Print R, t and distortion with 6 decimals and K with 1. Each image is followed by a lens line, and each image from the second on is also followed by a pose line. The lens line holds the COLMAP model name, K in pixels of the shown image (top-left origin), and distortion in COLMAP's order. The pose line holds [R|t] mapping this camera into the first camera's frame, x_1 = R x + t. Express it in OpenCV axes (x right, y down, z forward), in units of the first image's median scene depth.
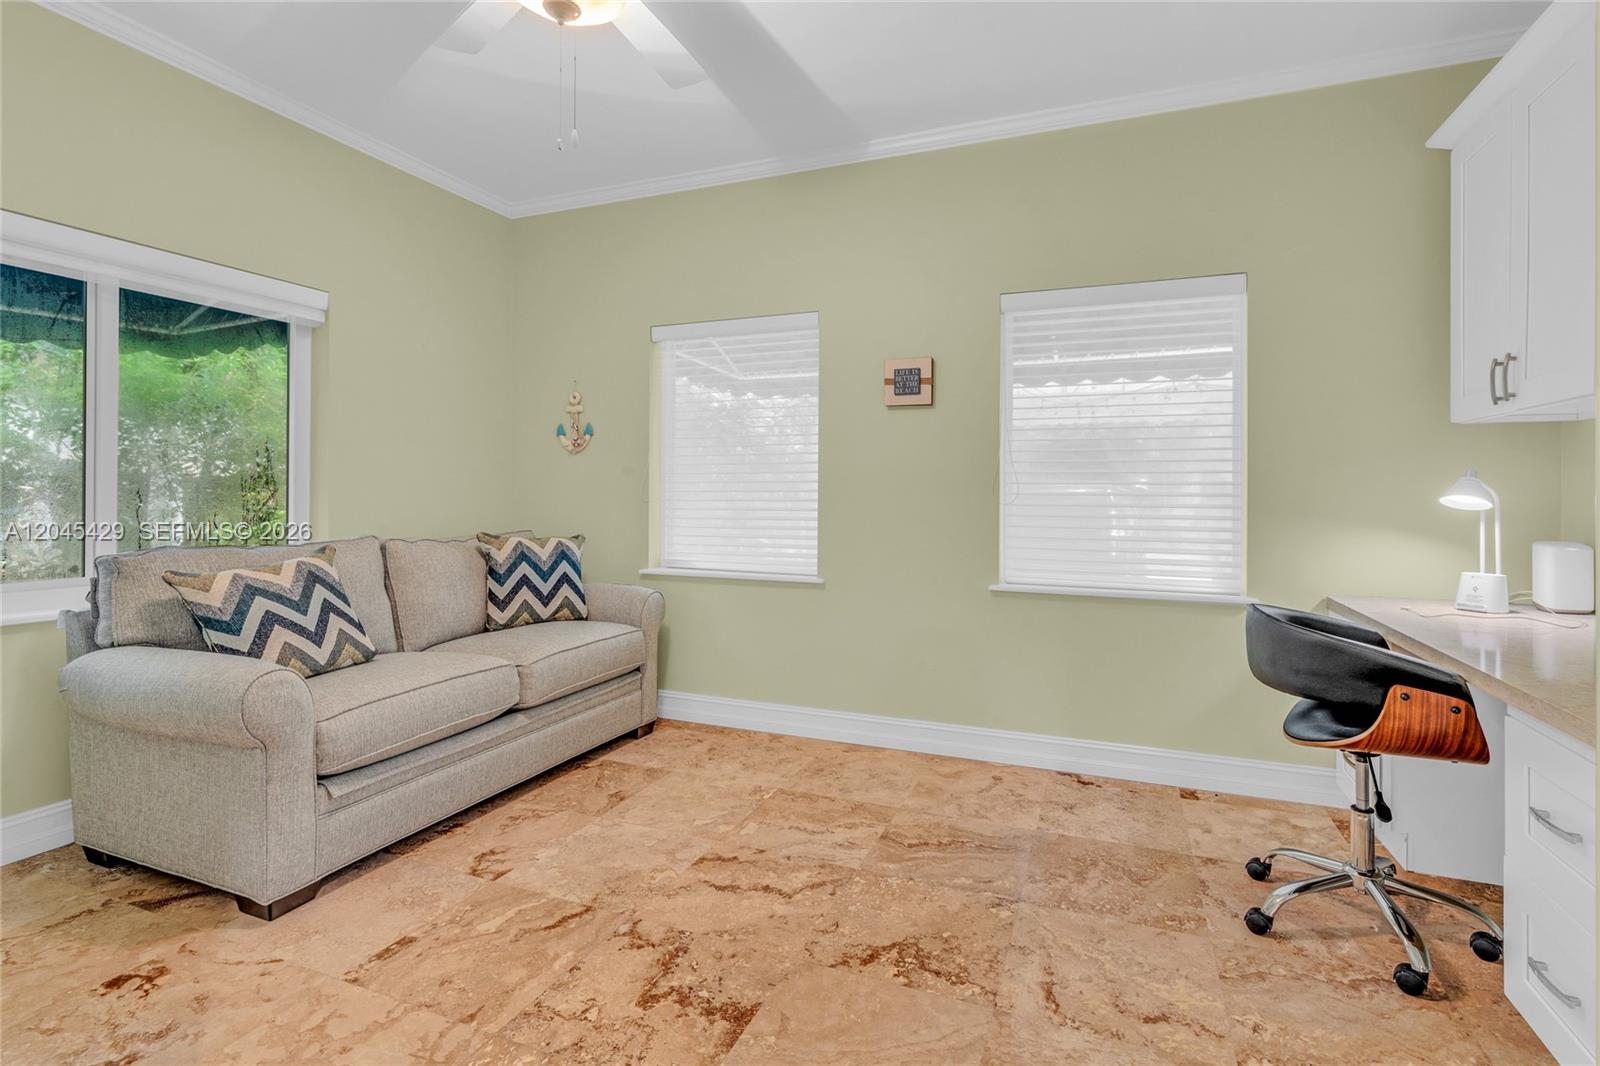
lens RADIAL K [[724.0, 0, 804.2], [0, 724.0, 497.1], [0, 0, 1]] dist [-0.005648, 0.001640]
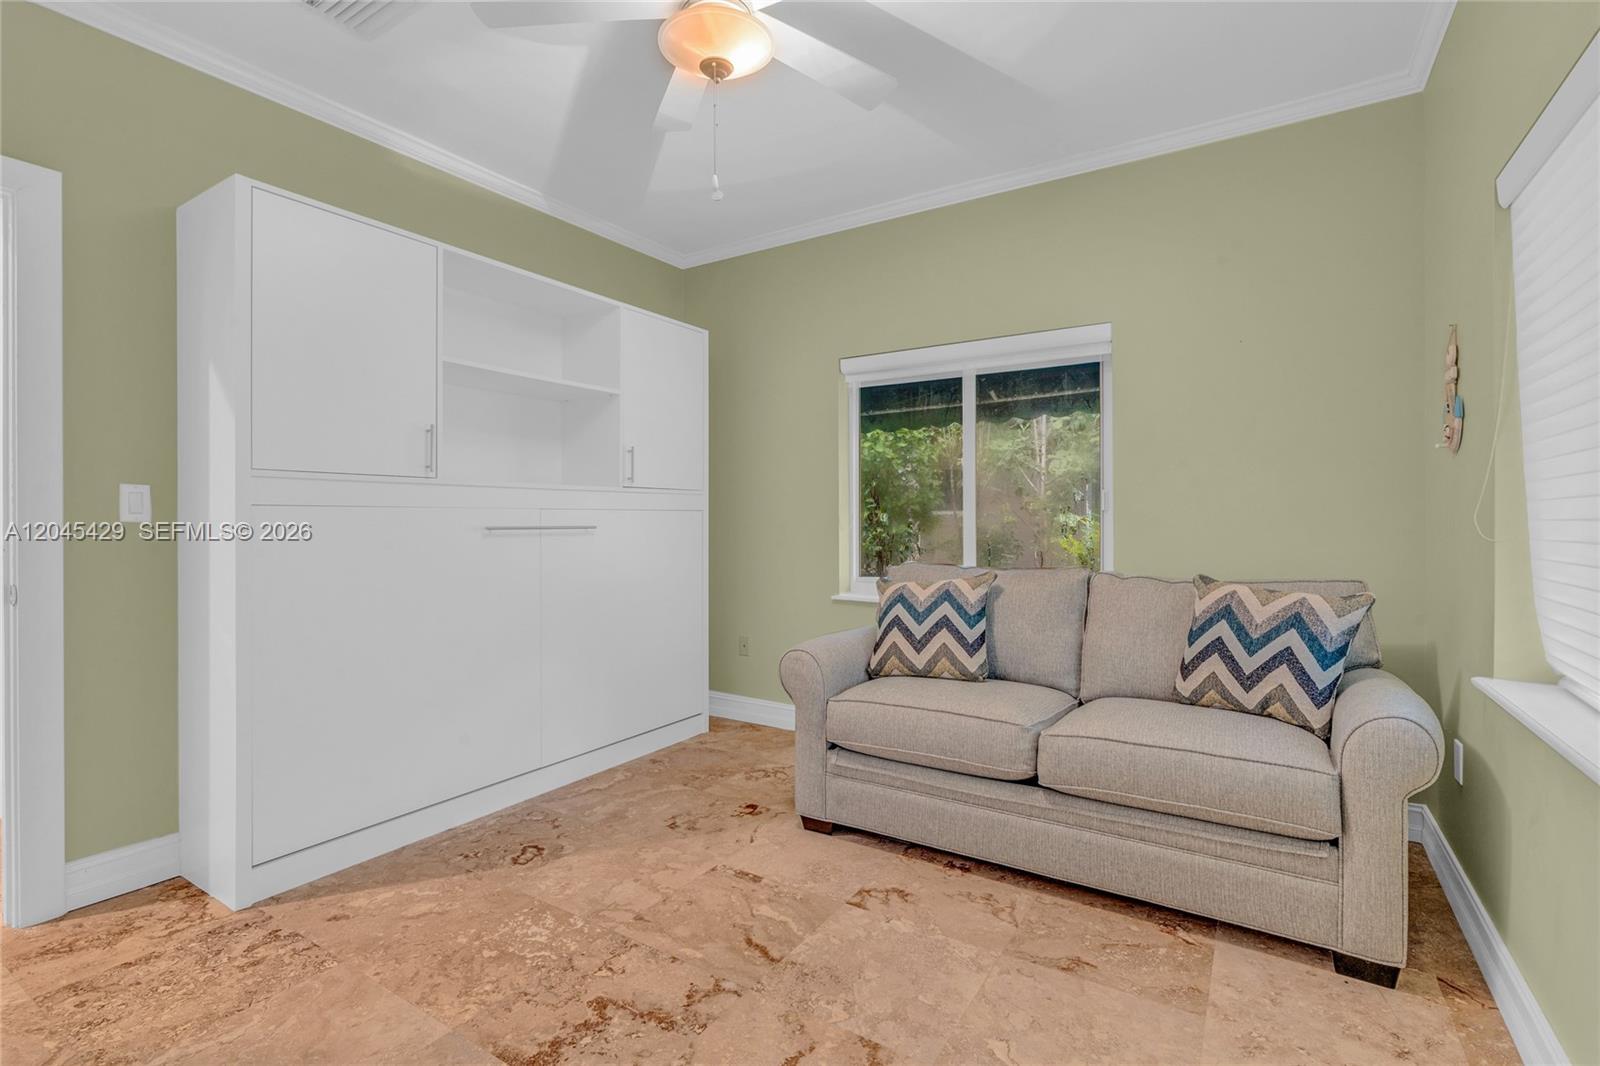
lens RADIAL K [[724.0, 0, 800.6], [0, 724.0, 523.4], [0, 0, 1]] dist [-0.005648, 0.001640]
pose [[-0.150258, -0.000250, -0.988647, 0.535852], [-0.002181, 0.999998, 0.000079, -0.006206], [0.988644, 0.002168, -0.150259, 0.984488]]
